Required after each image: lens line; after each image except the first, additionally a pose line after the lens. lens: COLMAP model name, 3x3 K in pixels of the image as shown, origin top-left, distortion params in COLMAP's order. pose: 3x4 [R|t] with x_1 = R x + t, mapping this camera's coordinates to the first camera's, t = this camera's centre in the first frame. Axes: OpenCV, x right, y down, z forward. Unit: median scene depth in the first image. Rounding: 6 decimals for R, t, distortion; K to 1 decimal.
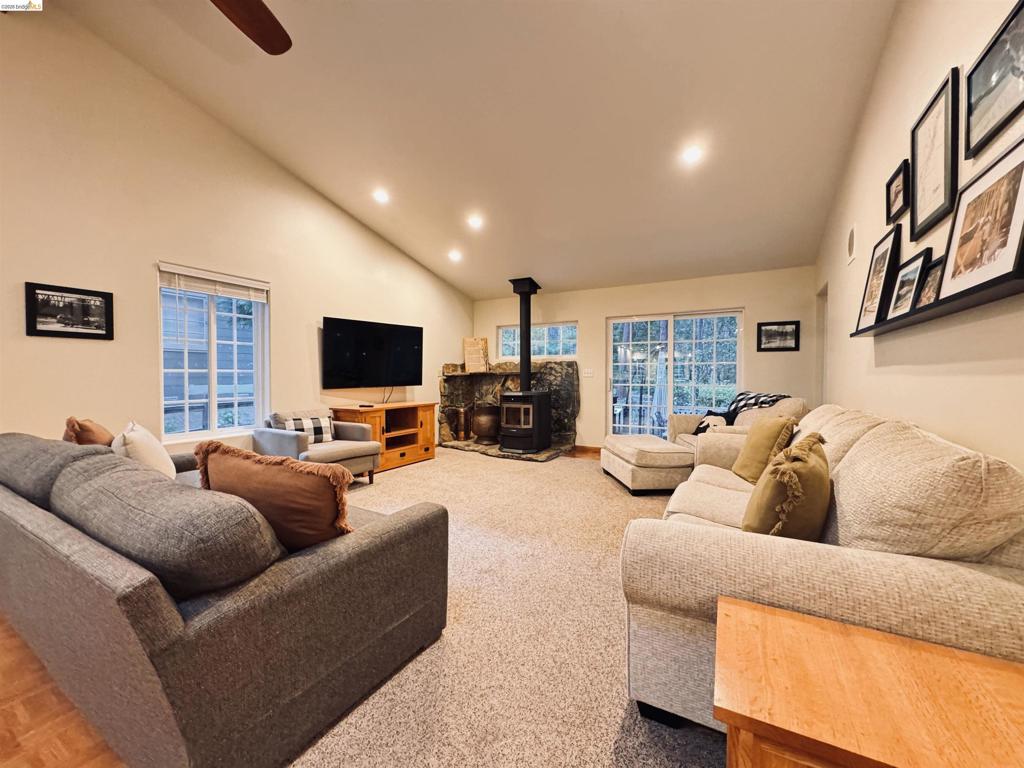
lens RADIAL K [[407.6, 0, 512.0], [0, 407.6, 384.0], [0, 0, 1]] dist [-0.003835, 0.000032]
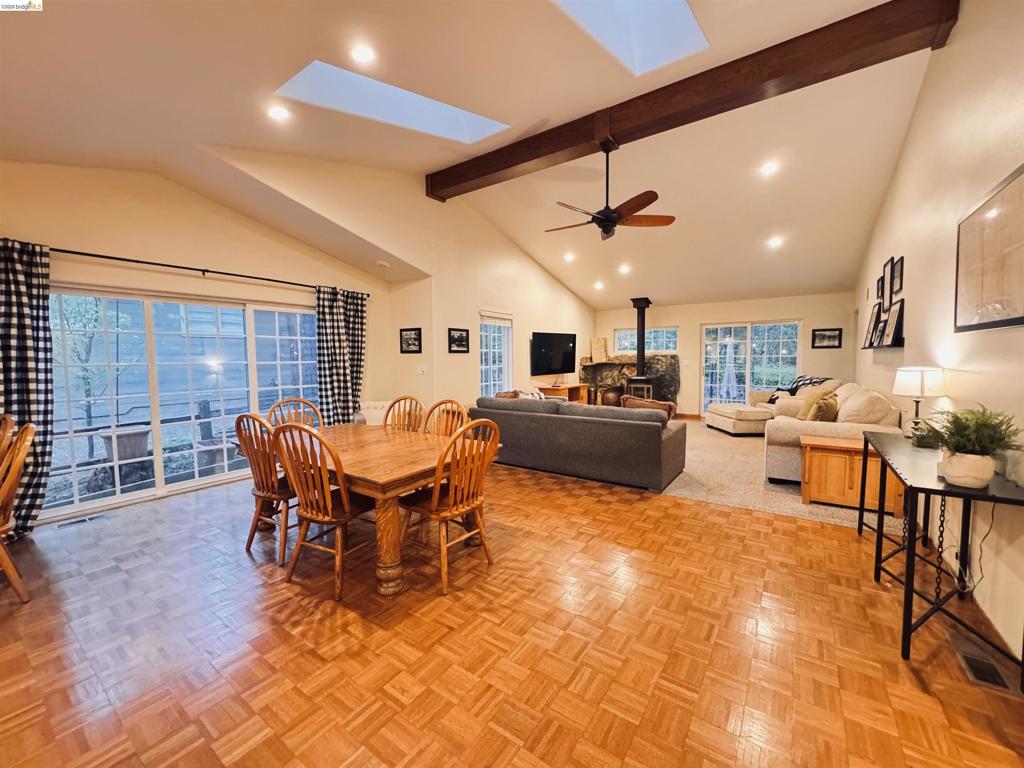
lens RADIAL K [[407.6, 0, 512.0], [0, 407.6, 384.0], [0, 0, 1]] dist [-0.003835, 0.000032]
pose [[0.995852, -0.006230, -0.090772, -0.394881], [0.010086, 0.999063, 0.042094, -0.025605], [0.090425, -0.042835, 0.994982, -0.650511]]
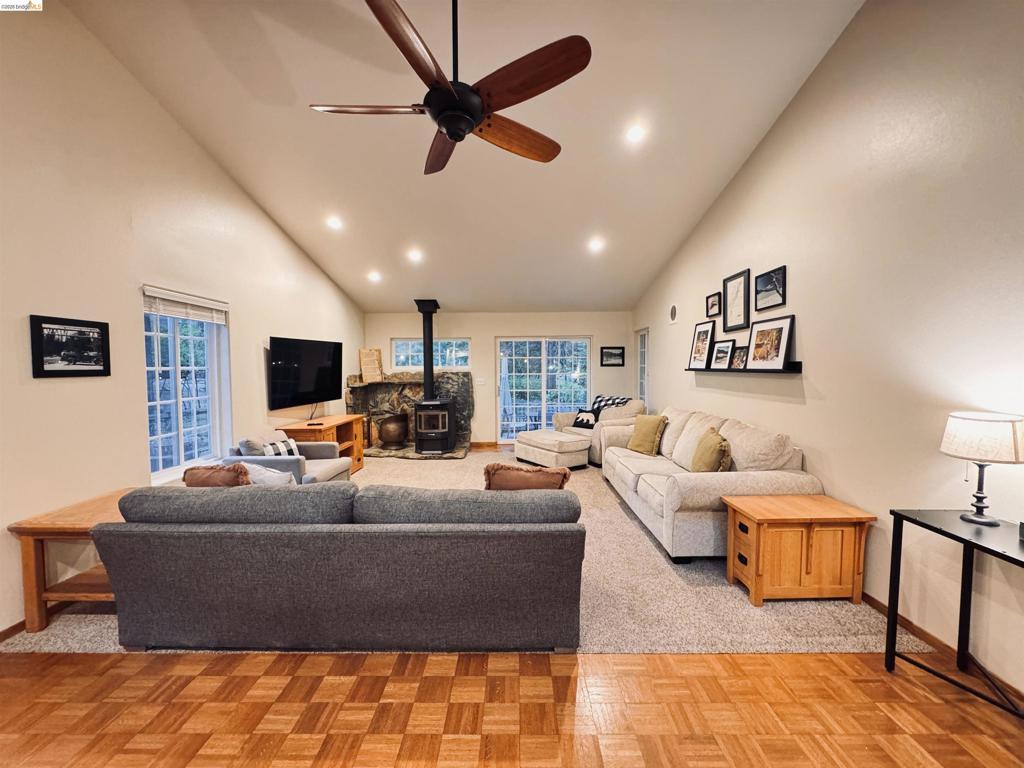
lens RADIAL K [[407.6, 0, 512.0], [0, 407.6, 384.0], [0, 0, 1]] dist [-0.003835, 0.000032]
pose [[0.871421, -0.028296, 0.489720, -0.435008], [0.018765, 0.999527, 0.024361, -0.063938], [-0.490178, -0.012039, 0.871539, -0.135063]]
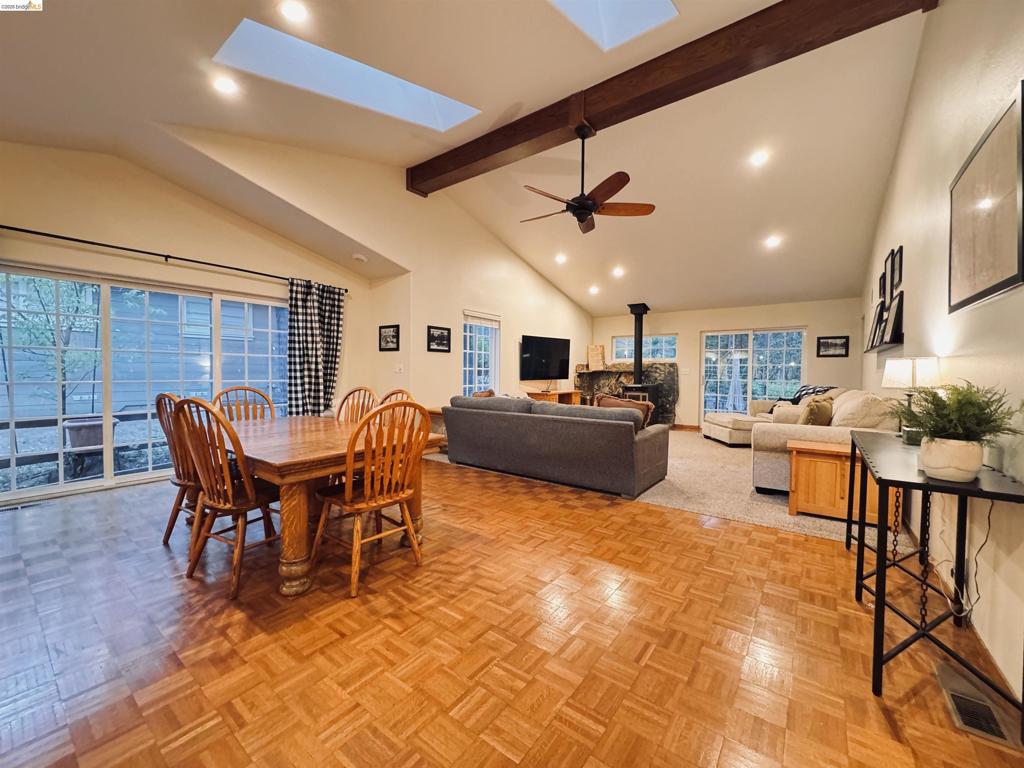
lens RADIAL K [[407.6, 0, 512.0], [0, 407.6, 384.0], [0, 0, 1]] dist [-0.003835, 0.000032]
pose [[0.992413, 0.010765, -0.122473, -0.303037], [-0.010089, 0.999930, 0.006142, 0.017151], [0.122530, -0.004859, 0.992453, -0.587432]]
